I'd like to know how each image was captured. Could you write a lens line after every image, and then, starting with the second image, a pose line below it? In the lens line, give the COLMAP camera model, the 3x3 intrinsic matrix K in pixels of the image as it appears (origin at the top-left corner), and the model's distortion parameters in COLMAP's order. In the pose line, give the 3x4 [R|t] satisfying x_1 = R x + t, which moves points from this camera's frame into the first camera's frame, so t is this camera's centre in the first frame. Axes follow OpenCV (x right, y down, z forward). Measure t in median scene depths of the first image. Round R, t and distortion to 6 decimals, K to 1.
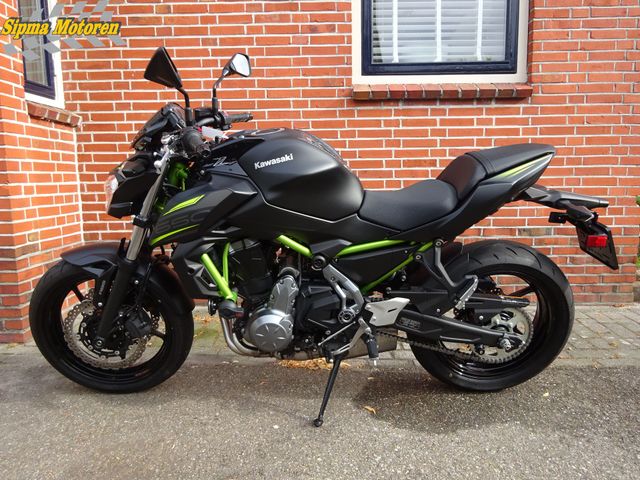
lens RADIAL K [[470.1, 0, 319.7], [0, 470.1, 238.6], [0, 0, 1]] dist [0.001568, -0.005674]
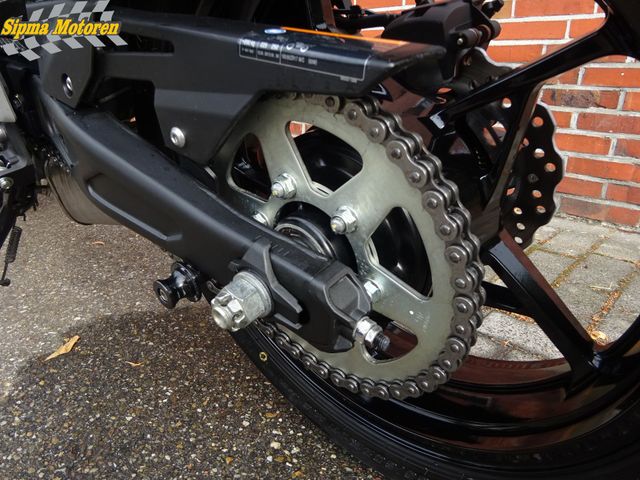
lens RADIAL K [[470.1, 0, 317.6], [0, 470.1, 236.3], [0, 0, 1]] dist [0.001568, -0.005674]
pose [[0.738449, 0.246212, -0.627752, 0.500947], [-0.128138, 0.965230, 0.227841, 0.149682], [0.662023, -0.087810, 0.744322, 0.846030]]
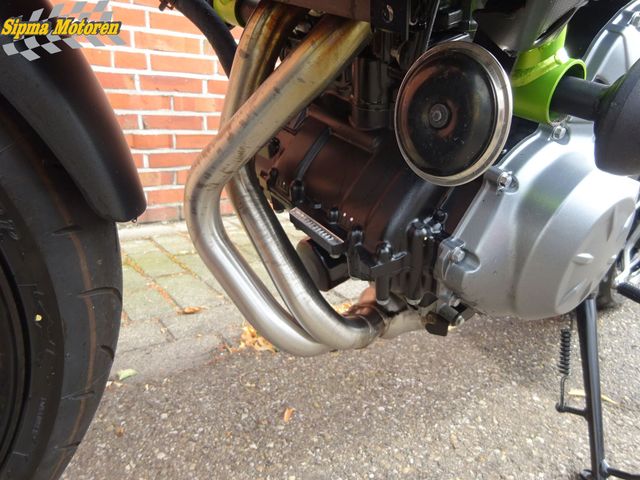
lens RADIAL K [[470.1, 0, 318.7], [0, 470.1, 240.6], [0, 0, 1]] dist [0.001568, -0.005674]
pose [[0.793756, -0.126687, 0.594897, -0.331976], [0.035849, 0.986112, 0.162166, 0.142733], [-0.607180, -0.107394, 0.787274, 0.823374]]
